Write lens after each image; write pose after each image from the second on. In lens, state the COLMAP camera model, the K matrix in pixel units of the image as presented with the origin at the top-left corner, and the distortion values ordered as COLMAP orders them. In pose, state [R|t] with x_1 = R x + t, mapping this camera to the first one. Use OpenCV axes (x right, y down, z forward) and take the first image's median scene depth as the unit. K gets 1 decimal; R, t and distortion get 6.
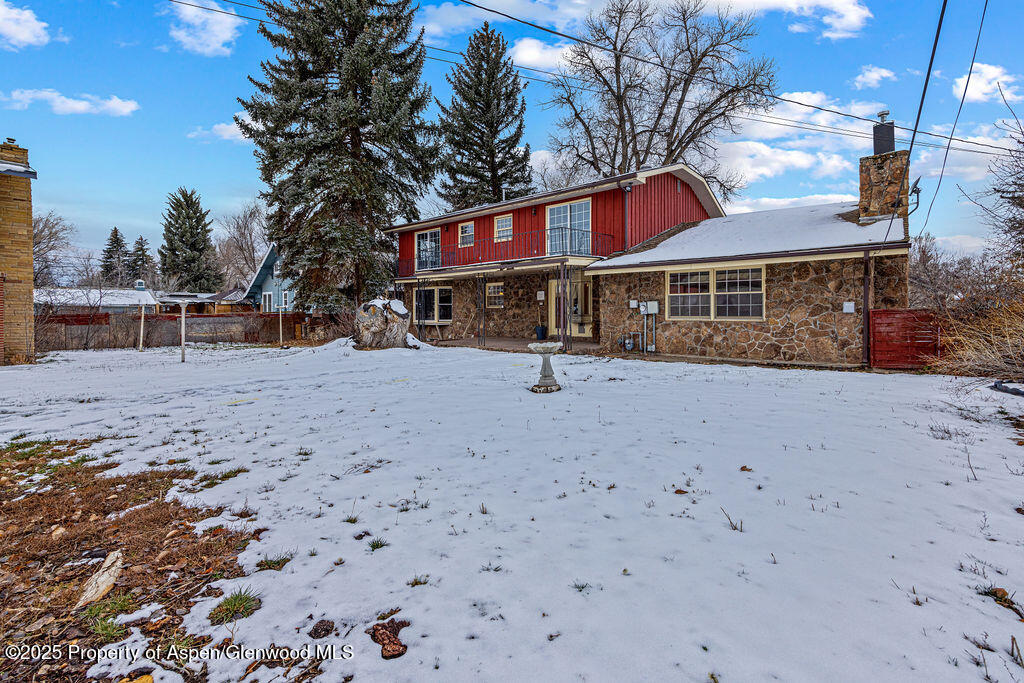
lens RADIAL K [[450.4, 0, 508.2], [0, 450.4, 309.2], [0, 0, 1]] dist [0.010927, -0.002055]
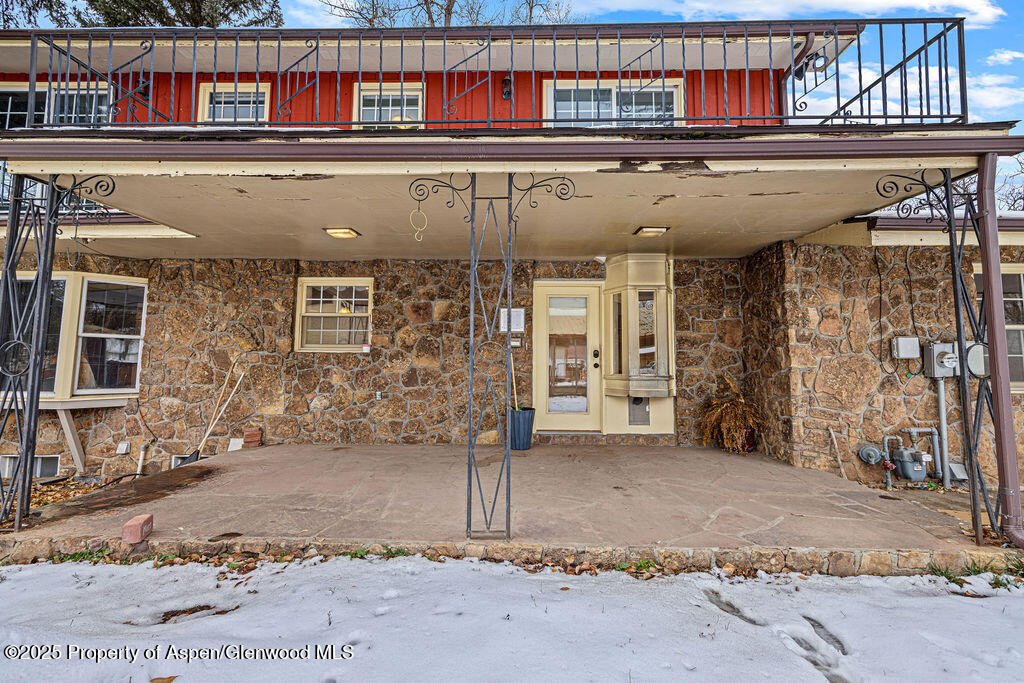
lens RADIAL K [[450.4, 0, 510.1], [0, 450.4, 333.6], [0, 0, 1]] dist [0.010927, -0.002055]
pose [[0.762940, 0.064519, 0.643241, -0.204387], [-0.016112, 0.996596, -0.080852, 0.011689], [-0.646268, 0.051321, 0.761383, 0.944411]]
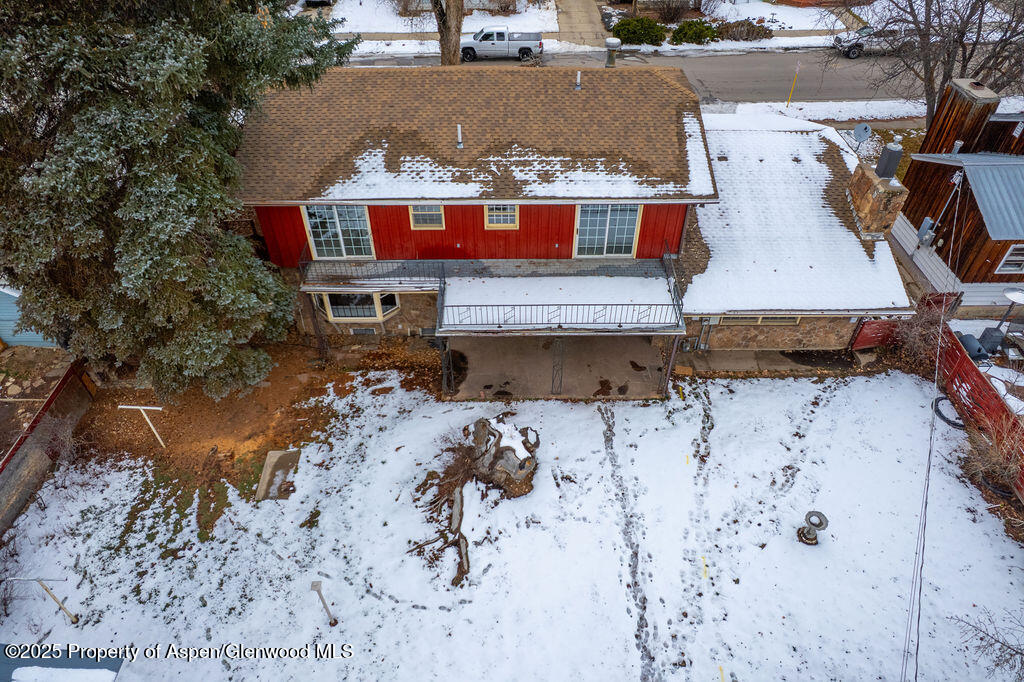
lens RADIAL K [[666.6, 0, 514.6], [0, 666.6, 348.9], [0, 0, 1]] dist [-0.068417, 0.054622]
pose [[0.747659, -0.451623, 0.486869, -0.829755], [-0.009989, 0.725415, 0.688239, -1.026587], [-0.664007, -0.519432, 0.537852, 0.422111]]
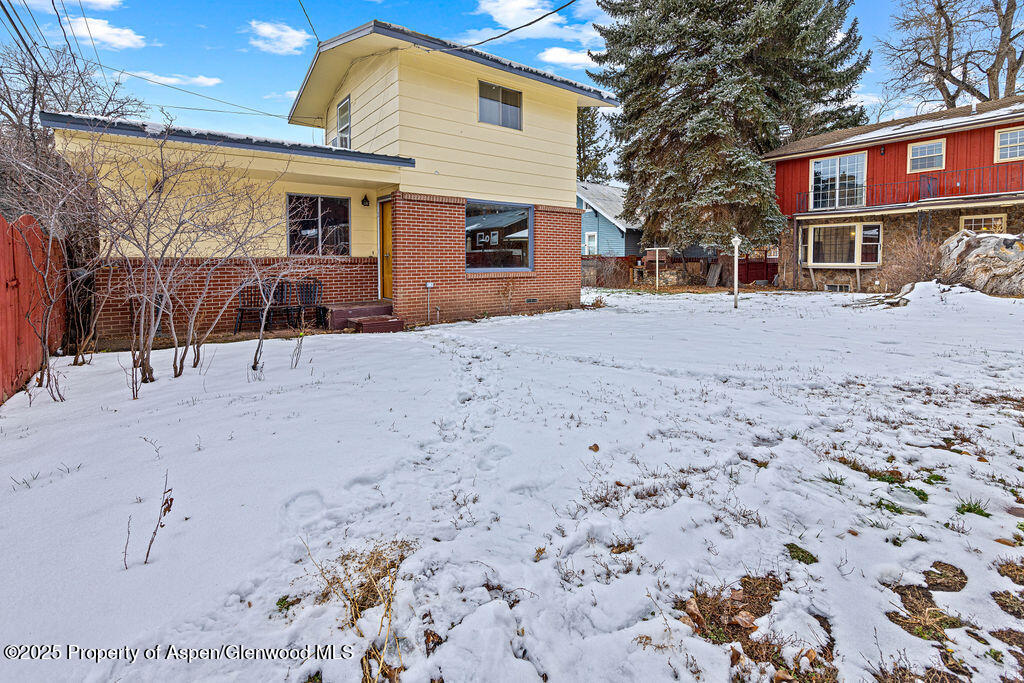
lens RADIAL K [[450.4, 0, 509.7], [0, 450.4, 286.0], [0, 0, 1]] dist [0.010927, -0.002055]
pose [[0.978570, 0.008886, -0.205720, -0.967624], [0.004522, 0.997900, 0.064616, 0.015437], [0.205863, -0.064162, 0.976475, 0.054223]]
